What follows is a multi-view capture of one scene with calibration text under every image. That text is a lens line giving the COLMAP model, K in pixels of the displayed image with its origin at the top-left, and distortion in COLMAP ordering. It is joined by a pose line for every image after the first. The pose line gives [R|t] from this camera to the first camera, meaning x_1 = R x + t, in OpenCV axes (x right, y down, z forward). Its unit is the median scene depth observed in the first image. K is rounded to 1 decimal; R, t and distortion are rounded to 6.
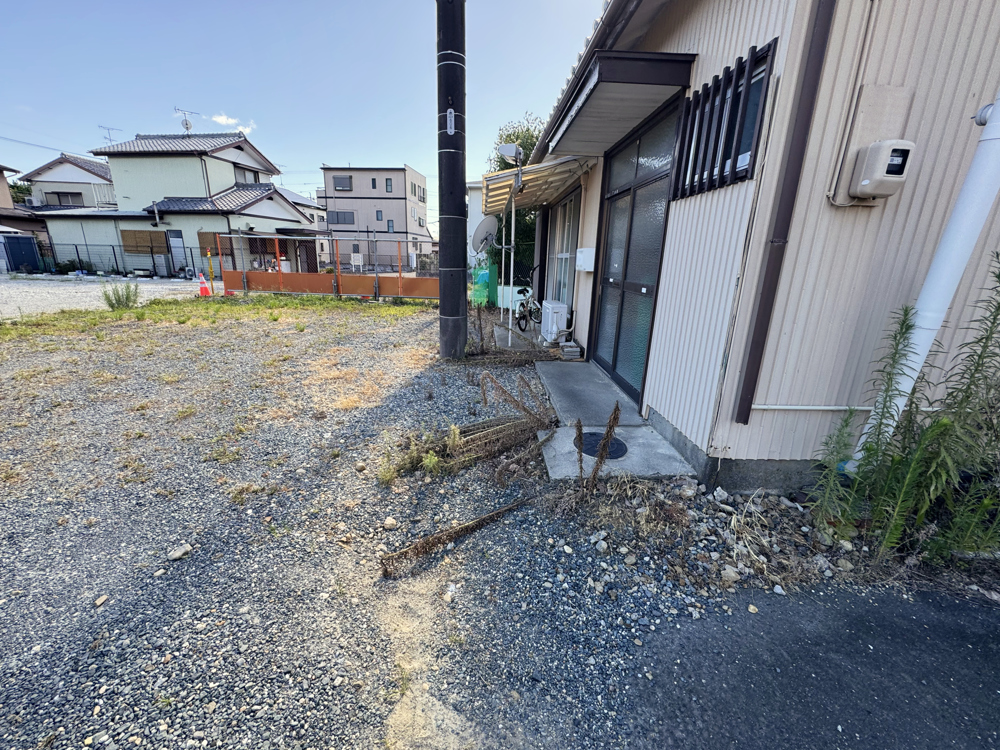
lens RADIAL K [[407.3, 0, 500.6], [0, 407.3, 373.8], [0, 0, 1]] dist [-0.001698, -0.000170]
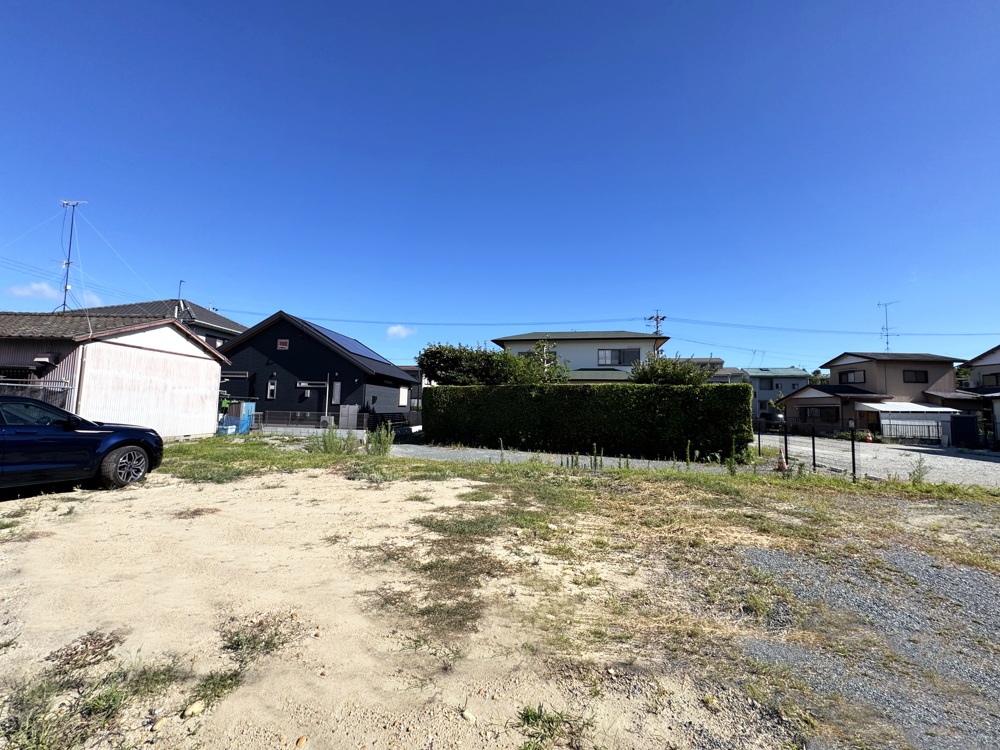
lens RADIAL K [[401.0, 0, 500.3], [0, 401.0, 373.4], [0, 0, 1]] dist [-0.003053, -0.000032]
pose [[-0.080185, -0.115136, -0.990108, 0.040728], [-0.299488, 0.950194, -0.086240, 0.034340], [0.950725, 0.289611, -0.110673, -0.151709]]
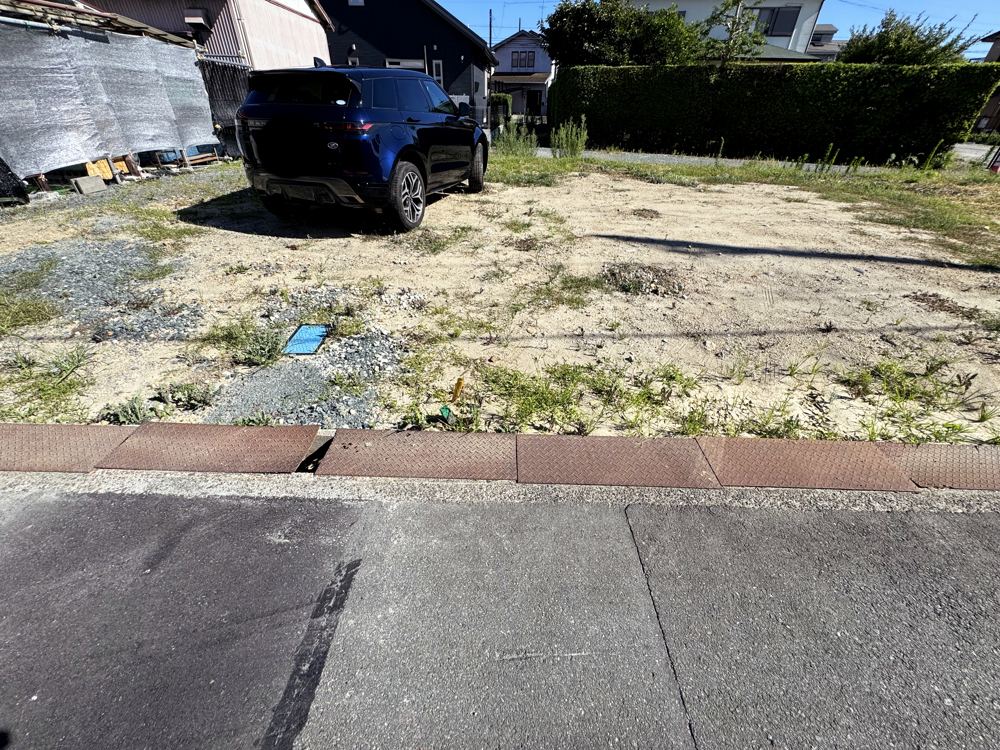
lens RADIAL K [[401.6, 0, 499.4], [0, 401.6, 373.2], [0, 0, 1]] dist [-0.002554, 0.000299]
pose [[-0.056163, 0.532747, -0.844409, 0.083271], [-0.298973, 0.797962, 0.523328, 0.137707], [0.952607, 0.281847, 0.114461, -0.456371]]
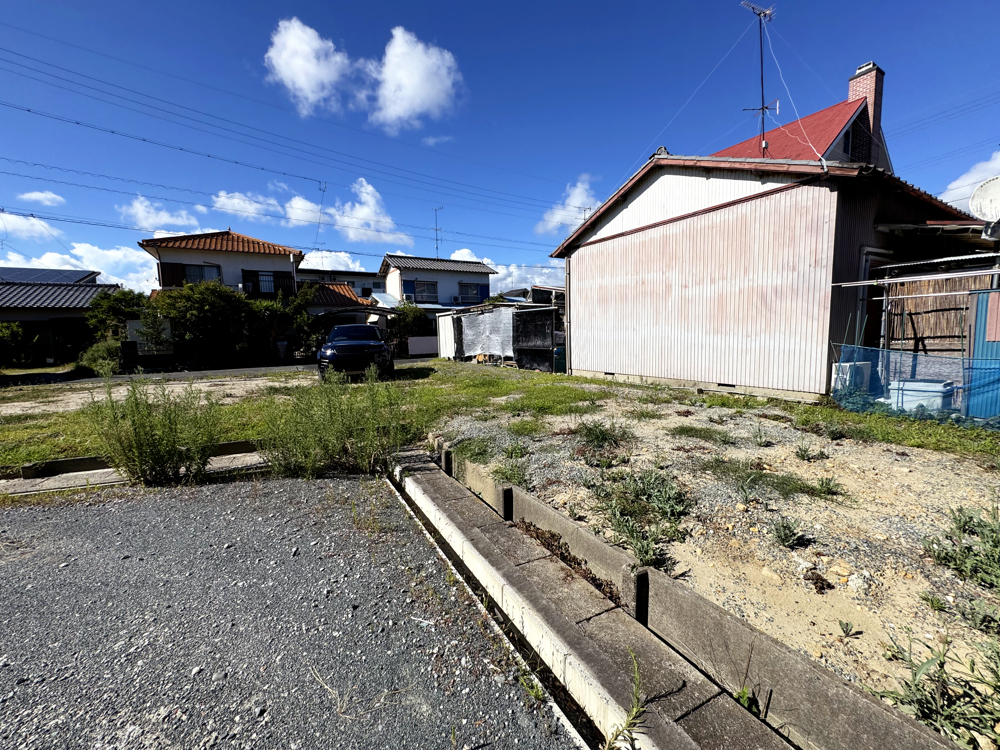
lens RADIAL K [[401.0, 0, 500.3], [0, 401.0, 373.4], [0, 0, 1]] dist [-0.003053, -0.000032]
pose [[-0.473299, -0.105441, 0.874568, -0.880503], [0.255626, 0.933650, 0.250903, 0.112005], [-0.842997, 0.342314, -0.414943, -0.458504]]
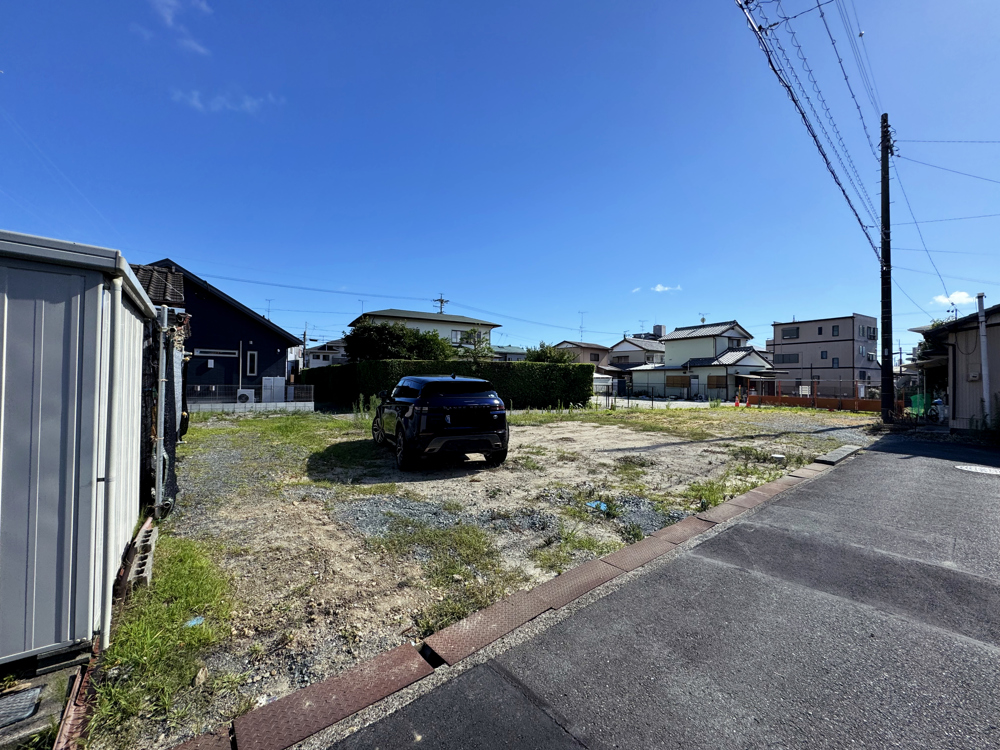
lens RADIAL K [[398.6, 0, 500.4], [0, 398.6, 372.9], [0, 0, 1]] dist [-0.002939, 0.000181]
pose [[0.597428, -0.034615, -0.801175, 0.133915], [-0.217143, 0.954762, -0.203172, 0.205747], [0.771964, 0.295350, 0.562885, -0.731920]]
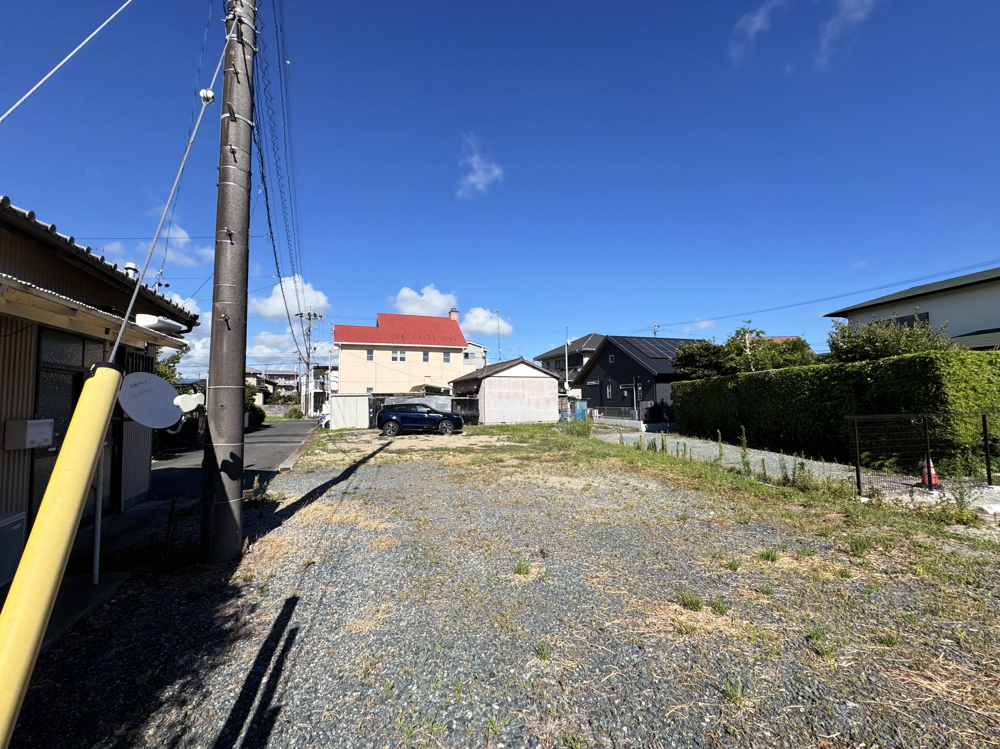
lens RADIAL K [[418.5, 0, 500.0], [0, 418.5, 374.5], [0, 0, 1]] dist [-0.003154, 0.000016]
pose [[-0.948672, -0.036972, -0.314093, -0.092622], [-0.101167, 0.976436, 0.190624, -0.153834], [0.299644, 0.212616, -0.930058, 0.480504]]
